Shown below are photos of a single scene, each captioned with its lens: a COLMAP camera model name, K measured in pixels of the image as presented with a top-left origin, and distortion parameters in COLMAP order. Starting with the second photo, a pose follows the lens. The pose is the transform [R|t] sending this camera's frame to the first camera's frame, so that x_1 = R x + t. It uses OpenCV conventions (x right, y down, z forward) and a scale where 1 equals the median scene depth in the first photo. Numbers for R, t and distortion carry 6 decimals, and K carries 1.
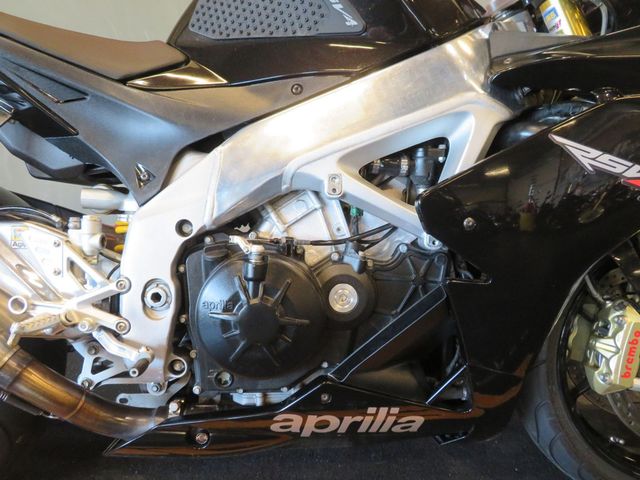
lens RADIAL K [[455.7, 0, 324.3], [0, 455.7, 240.8], [0, 0, 1]] dist [-0.008454, 0.003509]
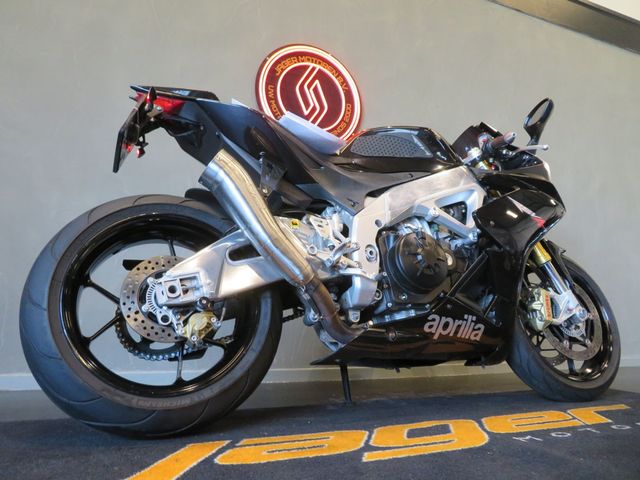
lens RADIAL K [[455.7, 0, 325.1], [0, 455.7, 241.3], [0, 0, 1]] dist [-0.008454, 0.003509]
pose [[0.921633, 0.068304, 0.382005, -1.293479], [0.115194, 0.891863, -0.437390, 0.908281], [-0.370572, 0.447118, 0.814102, -0.564233]]
